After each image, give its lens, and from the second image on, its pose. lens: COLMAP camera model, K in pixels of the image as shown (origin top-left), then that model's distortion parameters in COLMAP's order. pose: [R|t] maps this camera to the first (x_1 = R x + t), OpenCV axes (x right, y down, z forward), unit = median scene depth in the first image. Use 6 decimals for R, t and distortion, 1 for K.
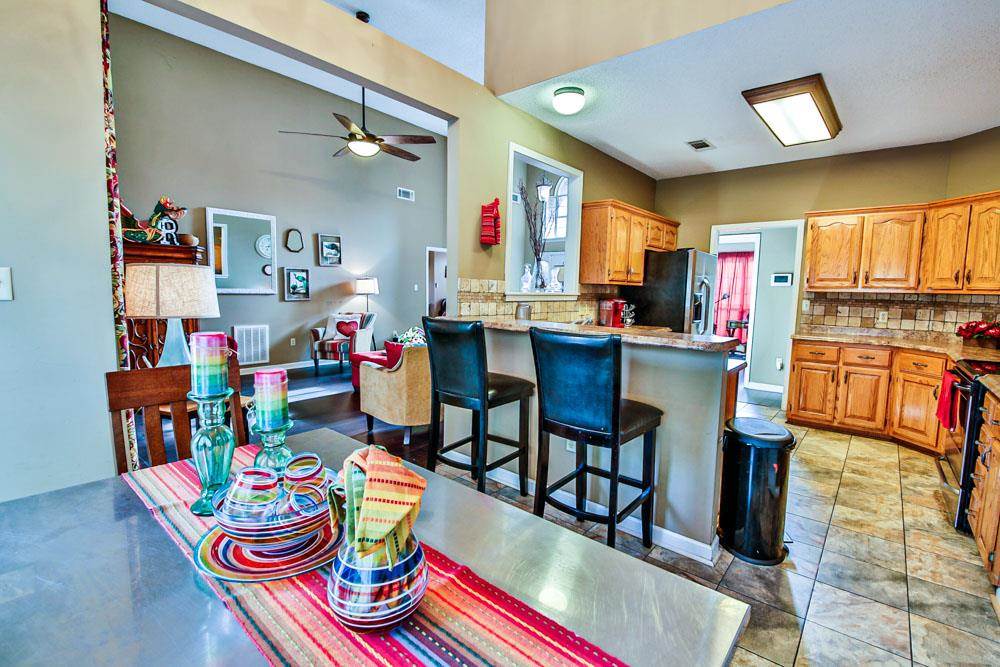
lens RADIAL K [[439.3, 0, 503.8], [0, 439.3, 331.9], [0, 0, 1]] dist [0.000606, -0.015721]
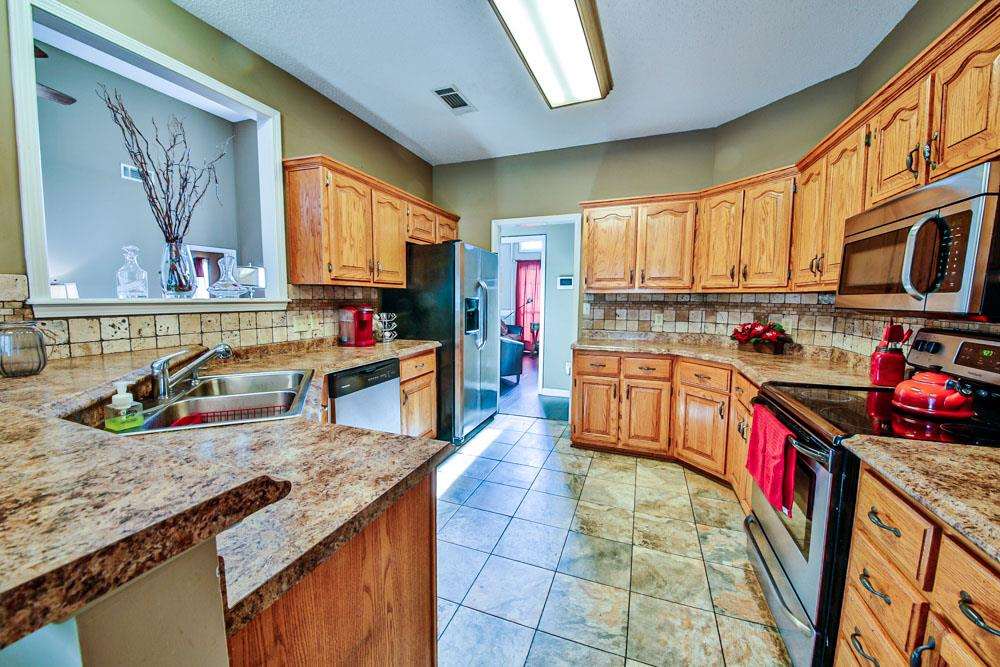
lens RADIAL K [[373.2, 0, 500.0], [0, 373.2, 333.5], [0, 0, 1]] dist [-0.000459, -0.007962]
pose [[0.939277, -0.045105, 0.340181, 0.299211], [0.044694, 0.998960, 0.009048, -0.028625], [-0.340236, 0.006706, 0.940316, 0.390480]]
